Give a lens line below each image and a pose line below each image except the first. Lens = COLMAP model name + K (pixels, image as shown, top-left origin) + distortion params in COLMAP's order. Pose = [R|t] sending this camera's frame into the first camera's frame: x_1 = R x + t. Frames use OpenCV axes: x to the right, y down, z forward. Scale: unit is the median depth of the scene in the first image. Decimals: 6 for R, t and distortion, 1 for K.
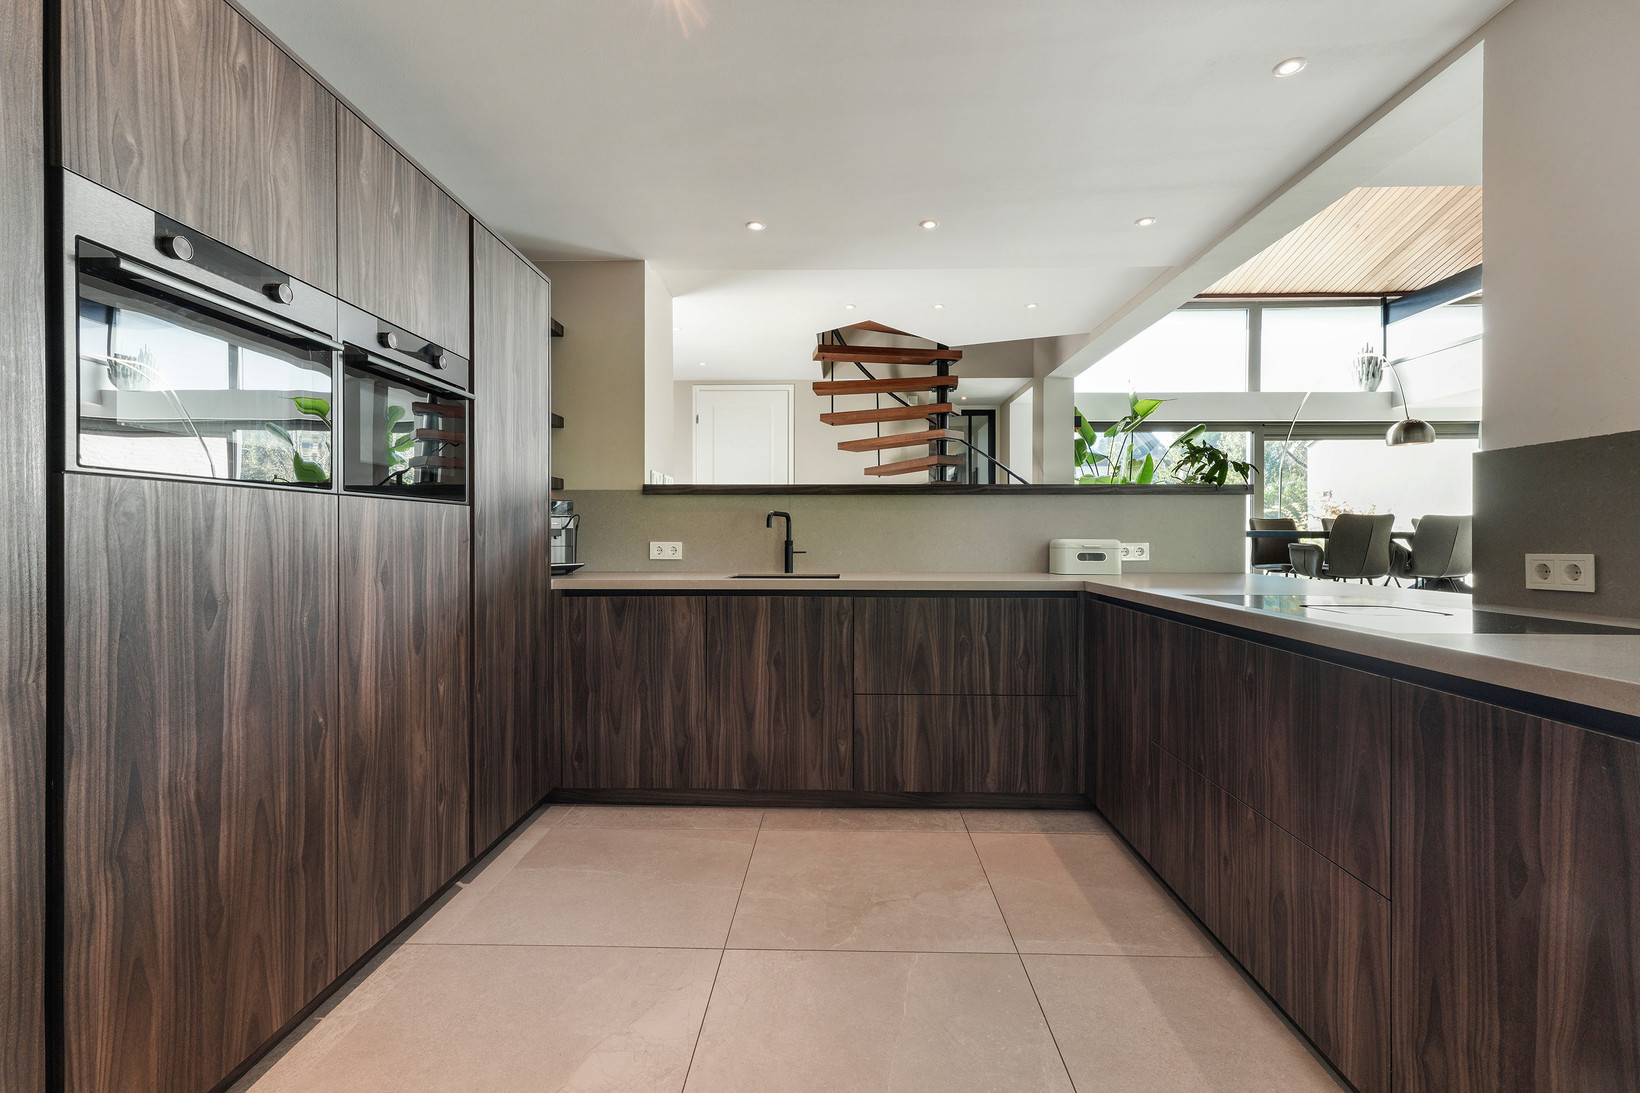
lens RADIAL K [[725.3, 0, 819.8], [0, 725.3, 536.0], [0, 0, 1]] dist [0.001450, 0.000049]
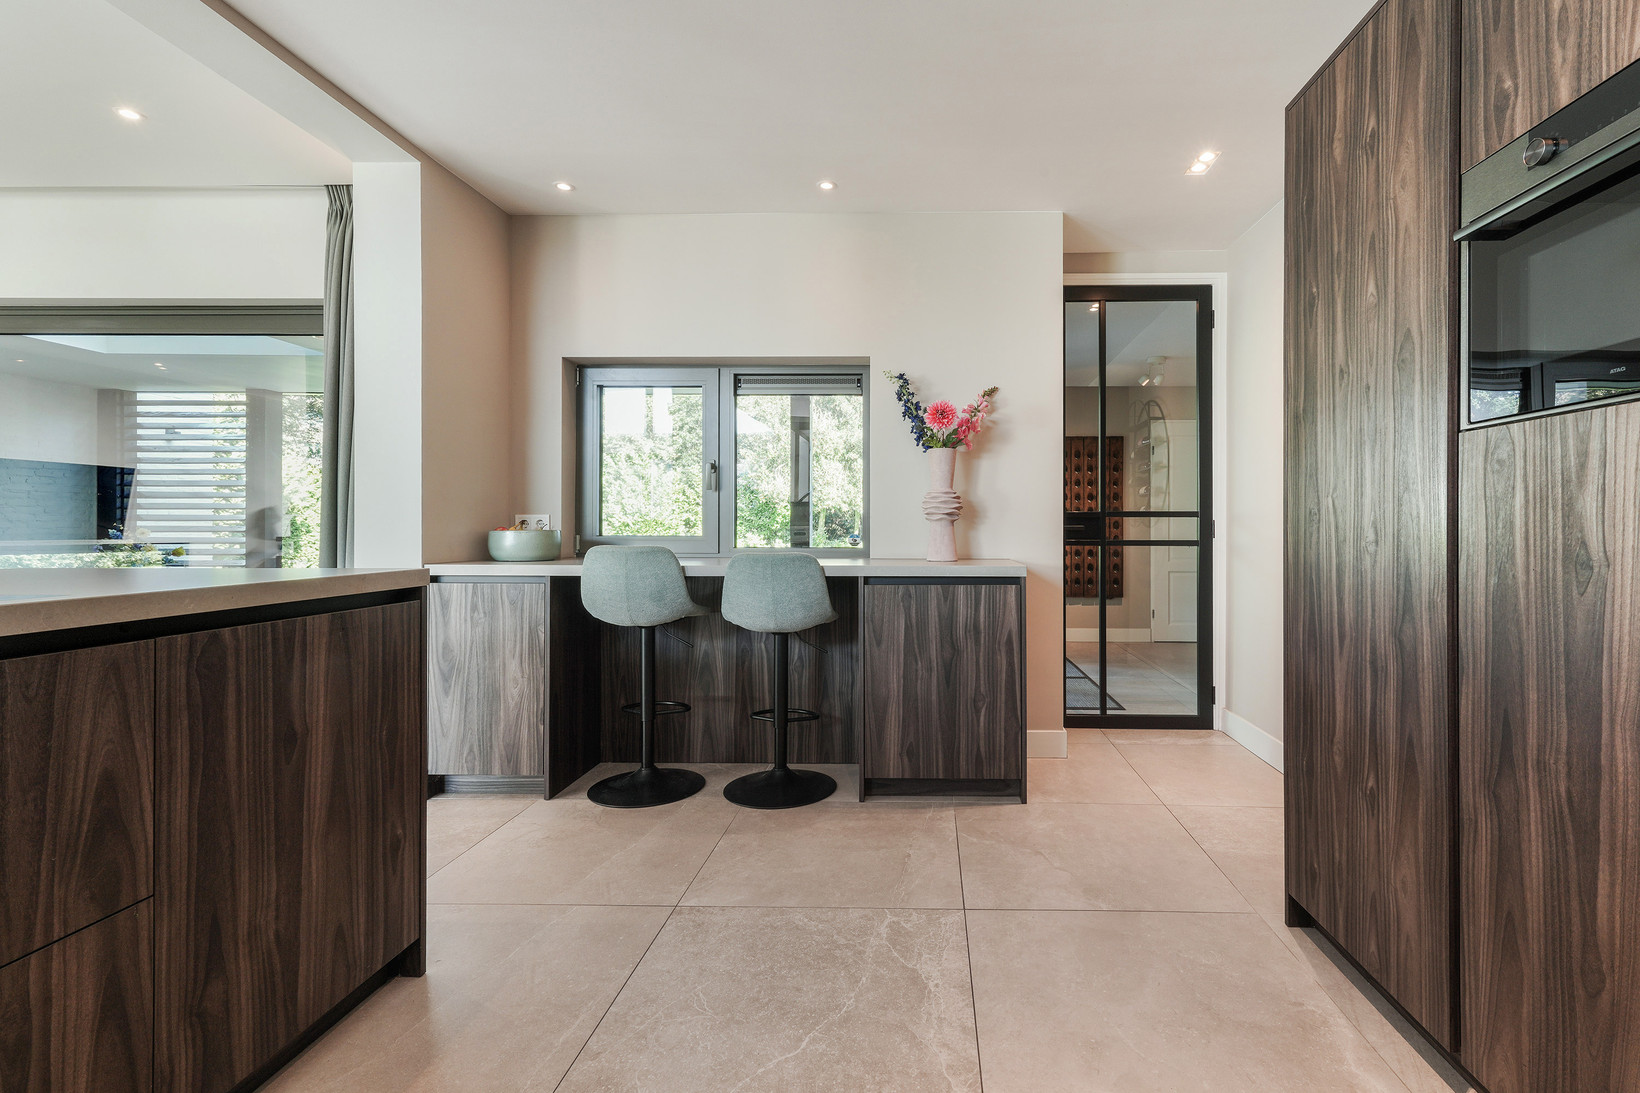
lens RADIAL K [[776.7, 0, 903.1], [0, 776.7, 557.0], [0, 0, 1]] dist [0.010885, -0.000171]
pose [[-0.999959, -0.002449, -0.008735, -0.104647], [-0.002769, 0.999319, 0.036788, 0.062252], [0.008639, 0.036810, -0.999285, 1.981124]]
